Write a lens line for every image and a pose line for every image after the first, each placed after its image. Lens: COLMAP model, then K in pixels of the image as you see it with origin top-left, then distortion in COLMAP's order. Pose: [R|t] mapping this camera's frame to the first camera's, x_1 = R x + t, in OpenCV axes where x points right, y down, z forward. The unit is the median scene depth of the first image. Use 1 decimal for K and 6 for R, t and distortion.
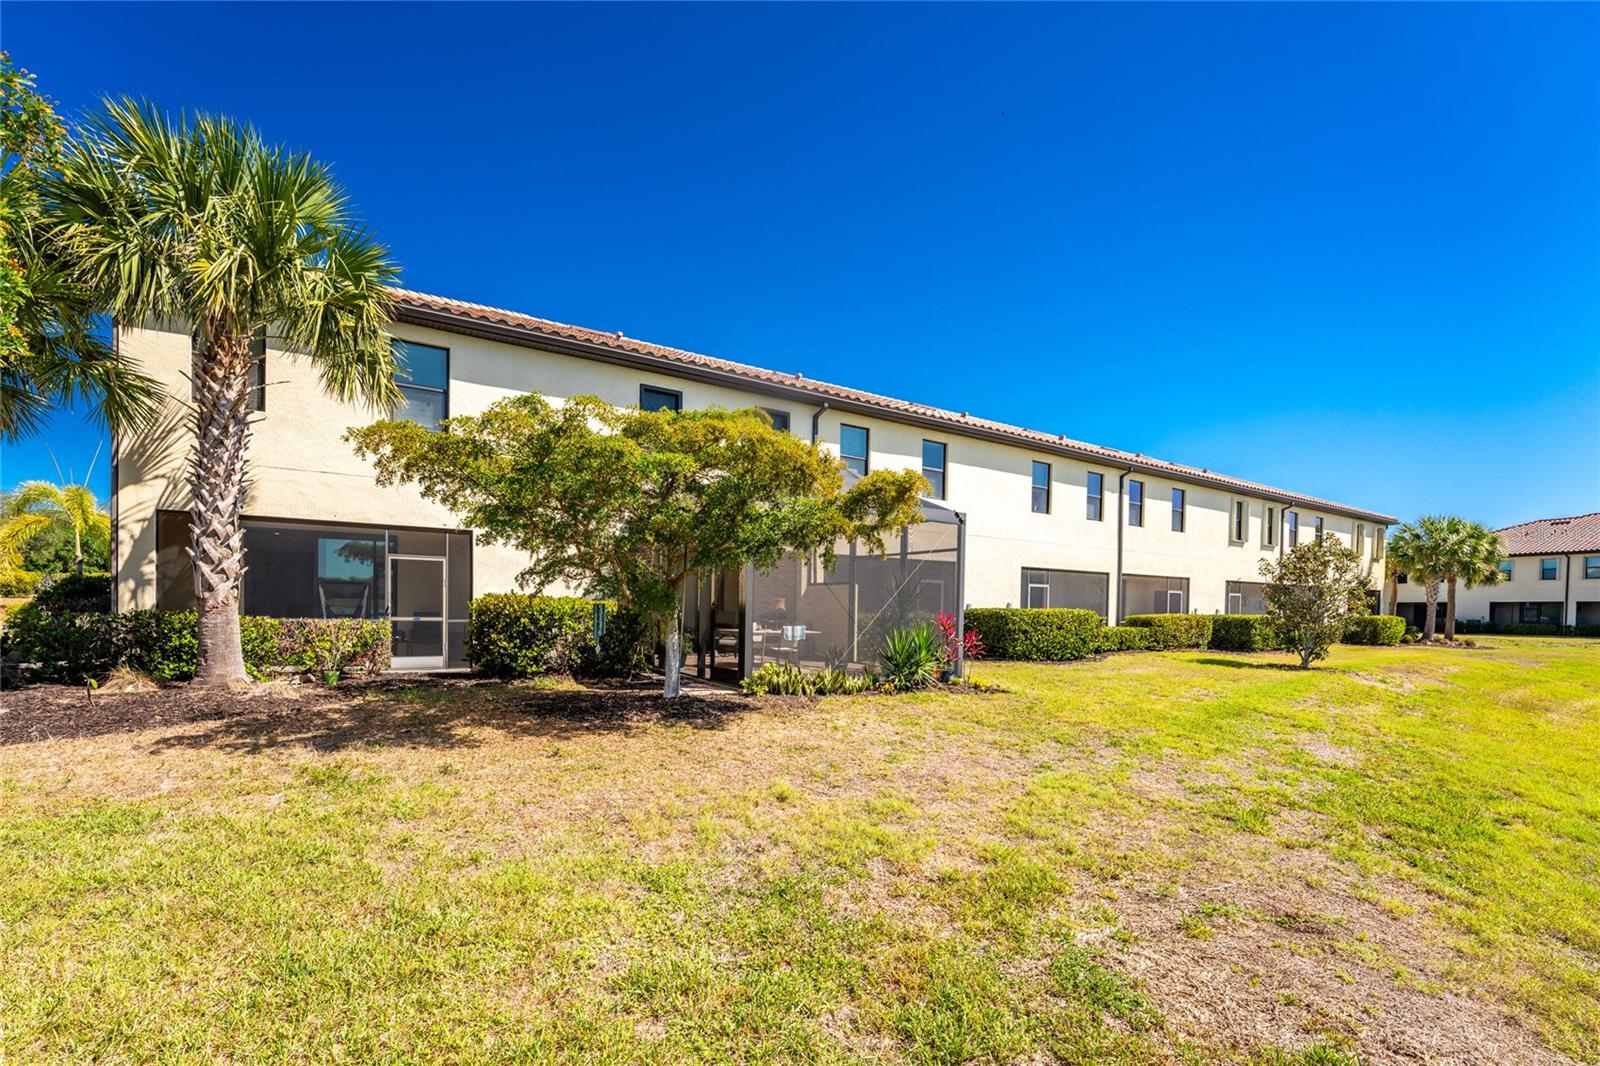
lens RADIAL K [[678.7, 0, 829.4], [0, 678.7, 591.7], [0, 0, 1]] dist [-0.022614, 0.000202]
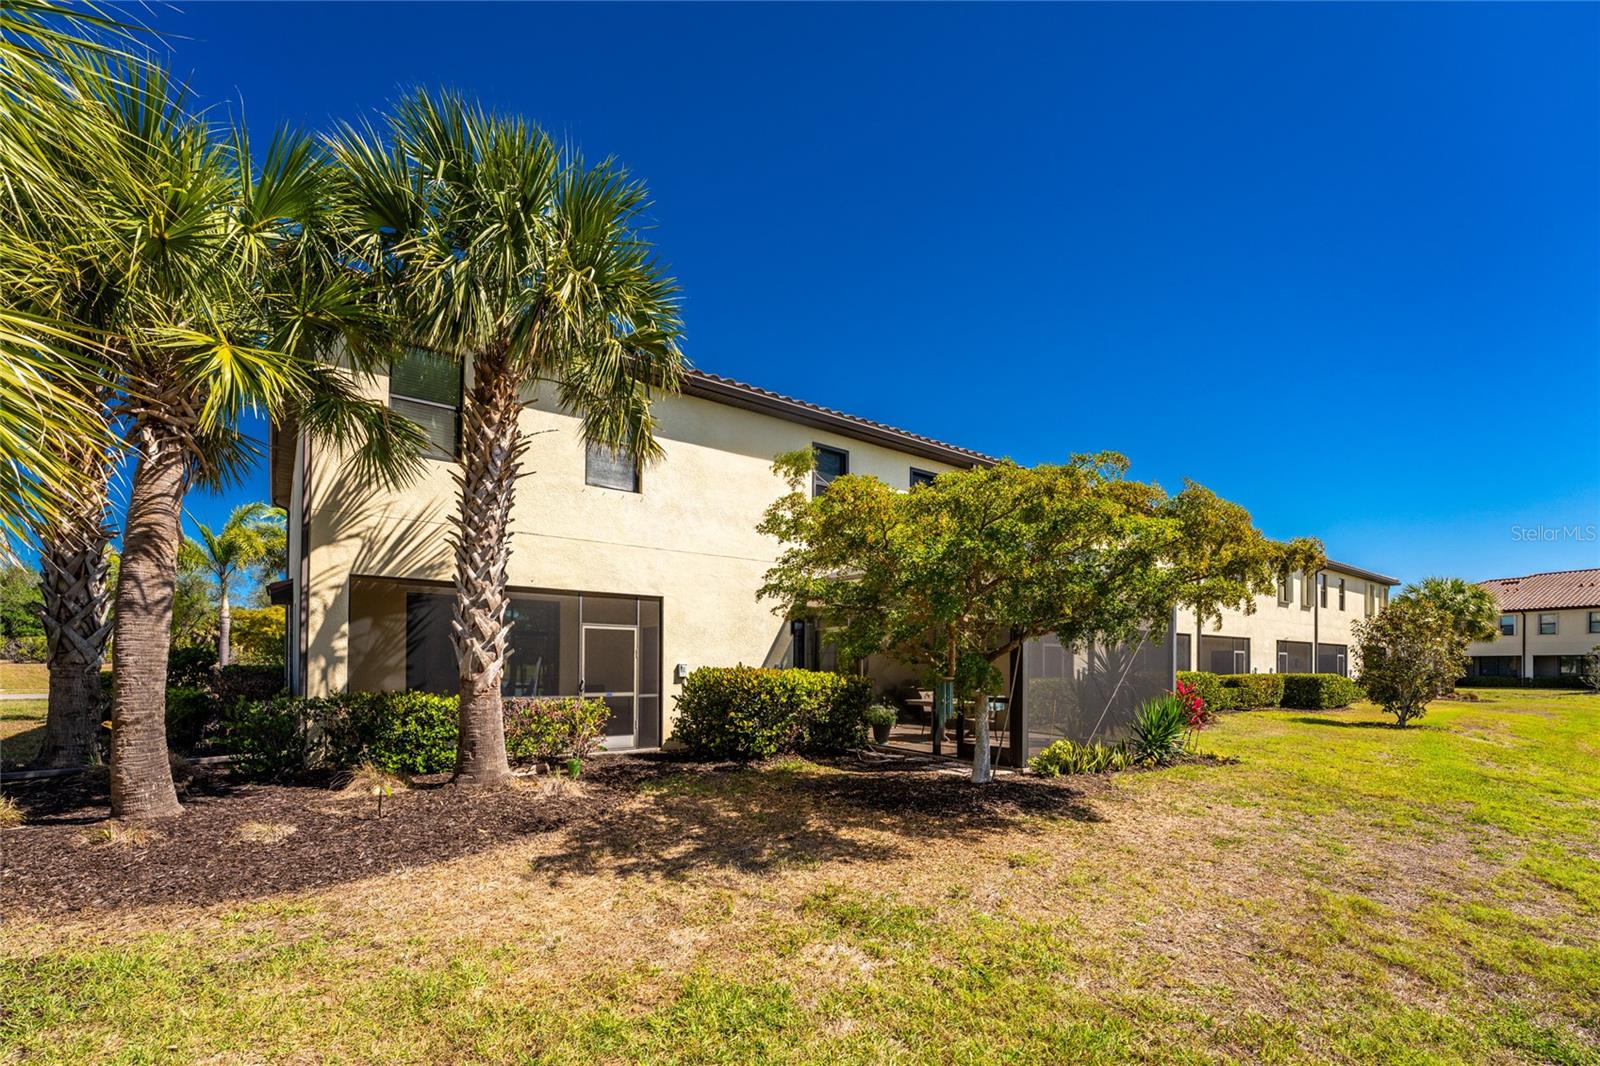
lens RADIAL K [[657.7, 0, 800.5], [0, 657.7, 627.2], [0, 0, 1]] dist [-0.019494, -0.000049]
pose [[0.997537, -0.005091, 0.069953, -0.502832], [0.007293, 0.999485, -0.031261, -0.025008], [-0.069758, 0.031694, 0.997060, 0.119358]]
